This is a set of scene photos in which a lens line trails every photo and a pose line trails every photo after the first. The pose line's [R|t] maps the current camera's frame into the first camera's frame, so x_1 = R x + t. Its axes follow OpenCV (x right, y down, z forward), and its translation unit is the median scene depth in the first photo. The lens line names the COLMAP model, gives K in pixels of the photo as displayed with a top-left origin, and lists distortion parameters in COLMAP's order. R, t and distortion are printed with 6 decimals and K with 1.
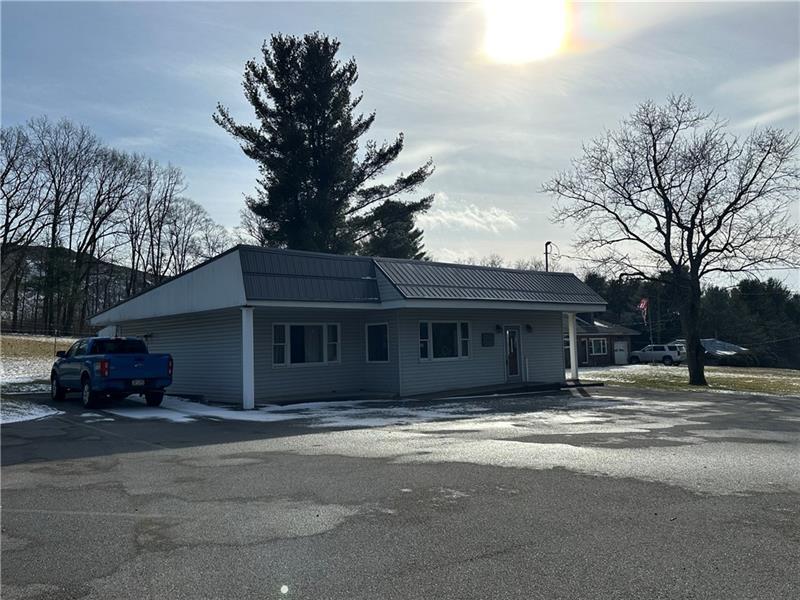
lens RADIAL K [[664.7, 0, 422.2], [0, 664.7, 291.3], [0, 0, 1]] dist [0.100136, -0.148338]
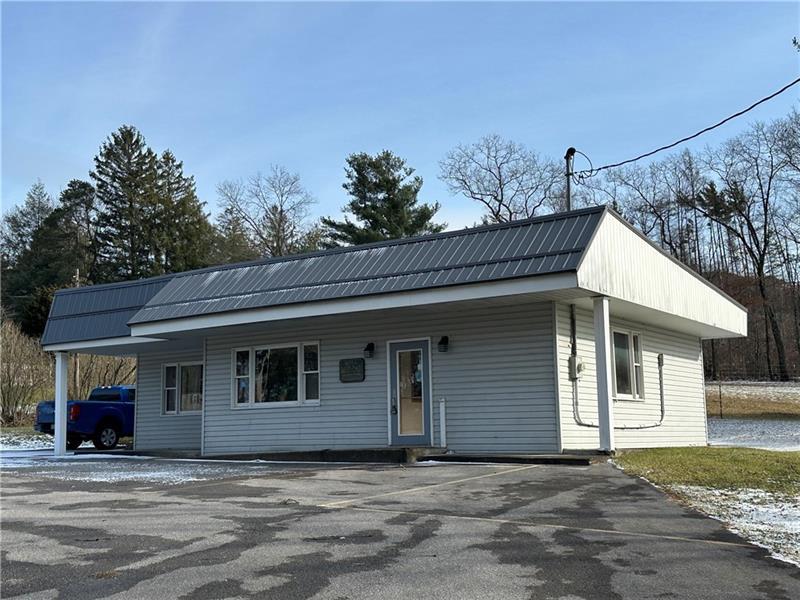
lens RADIAL K [[1007.5, 0, 398.3], [0, 1007.5, 279.9], [0, 0, 1]] dist [0.099778, 0.000000]
pose [[0.221059, -0.131538, -0.966349, 0.616932], [0.089563, 0.989414, -0.114189, 0.062809], [0.971139, -0.061307, 0.230500, 0.535421]]
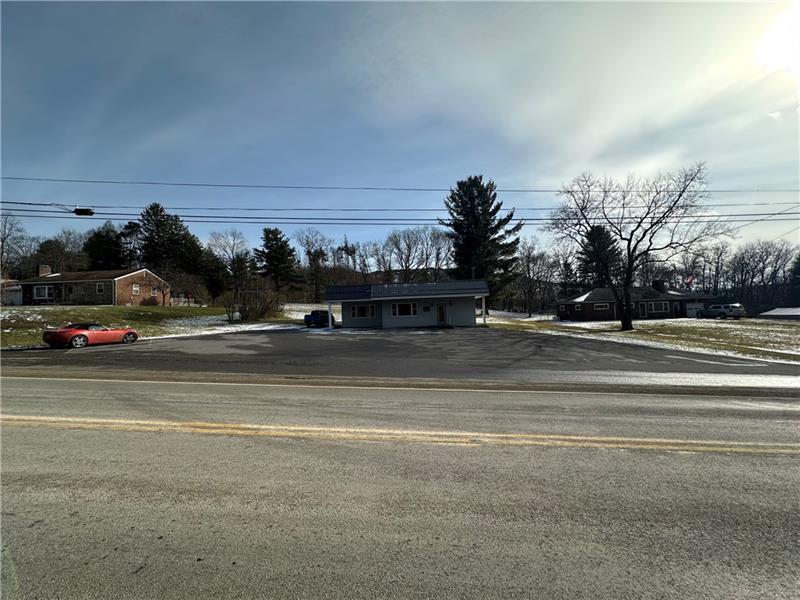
lens RADIAL K [[322.7, 0, 398.4], [0, 322.7, 297.3], [0, 0, 1]] dist [0.000384, -0.000302]
pose [[0.693911, -0.035404, -0.719190, 0.610376], [0.074426, 0.996967, 0.022731, -0.007928], [0.716204, -0.069300, 0.694442, 0.011618]]
